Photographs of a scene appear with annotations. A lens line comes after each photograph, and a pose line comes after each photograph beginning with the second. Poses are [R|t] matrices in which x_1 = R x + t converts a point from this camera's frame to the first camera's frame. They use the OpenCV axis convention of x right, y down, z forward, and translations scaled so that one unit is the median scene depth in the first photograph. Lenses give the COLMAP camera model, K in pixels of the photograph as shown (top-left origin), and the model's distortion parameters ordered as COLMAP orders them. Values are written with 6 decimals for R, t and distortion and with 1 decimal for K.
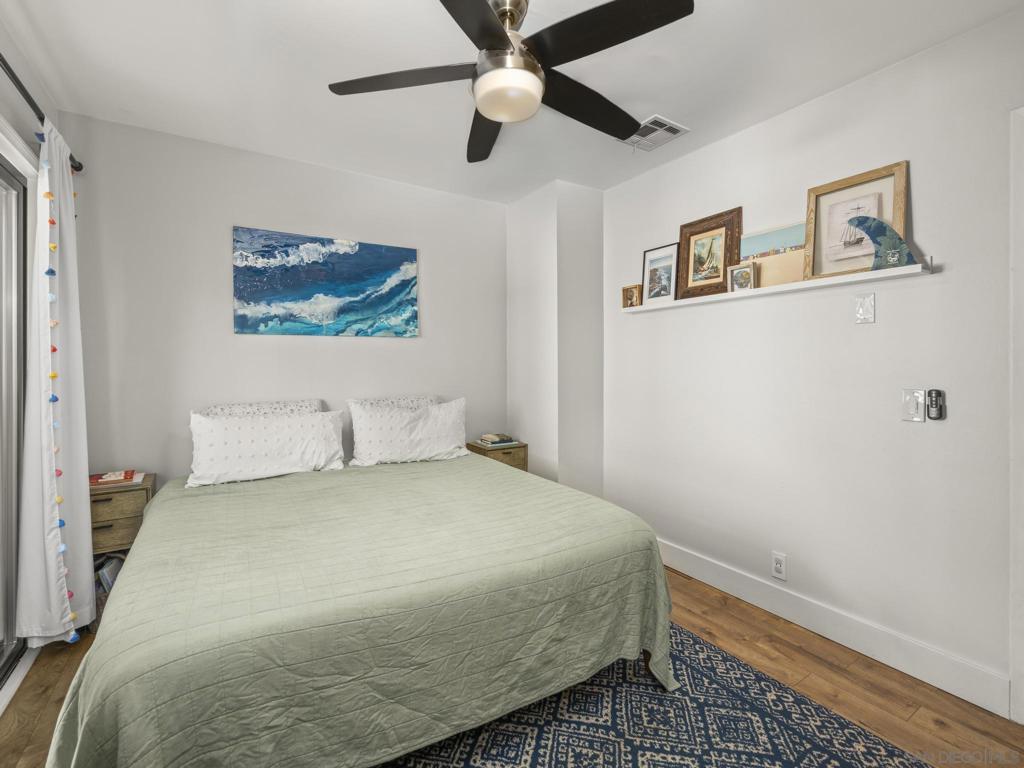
lens RADIAL K [[461.6, 0, 506.7], [0, 461.6, 382.8], [0, 0, 1]] dist [-0.003884, -0.000029]
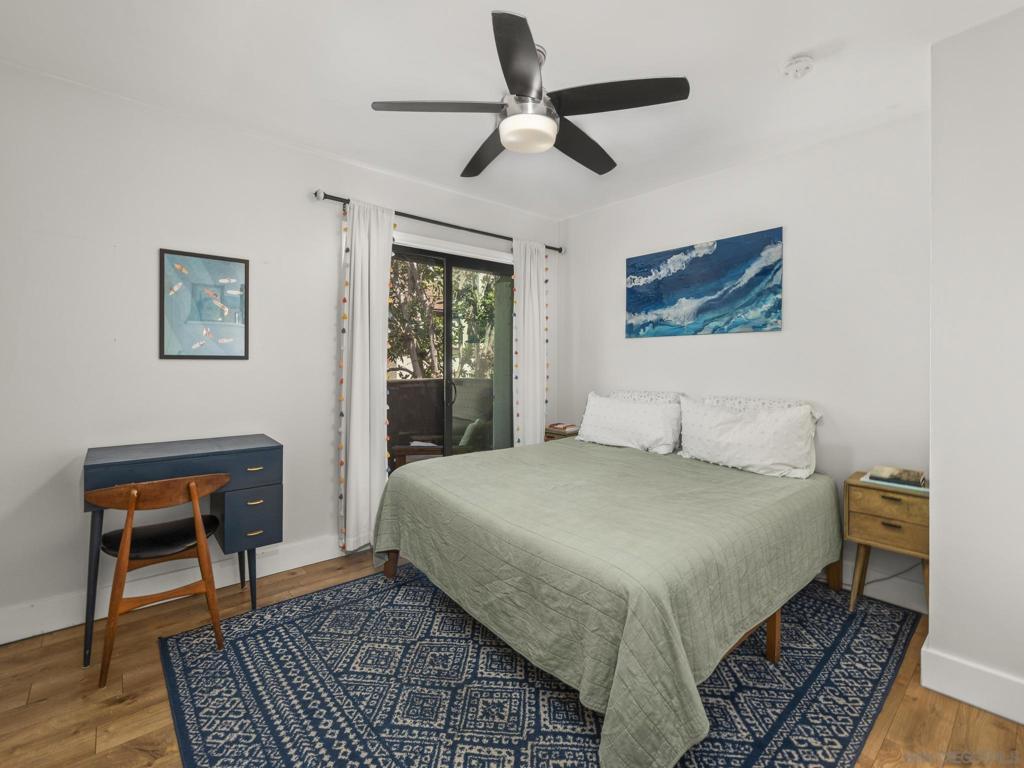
lens RADIAL K [[461.6, 0, 506.0], [0, 461.6, 376.4], [0, 0, 1]] dist [-0.003884, -0.000029]
pose [[0.144172, 0.037183, -0.988854, 0.654790], [-0.044546, 0.998525, 0.031052, -0.019096], [0.988549, 0.039573, 0.145616, 0.427099]]
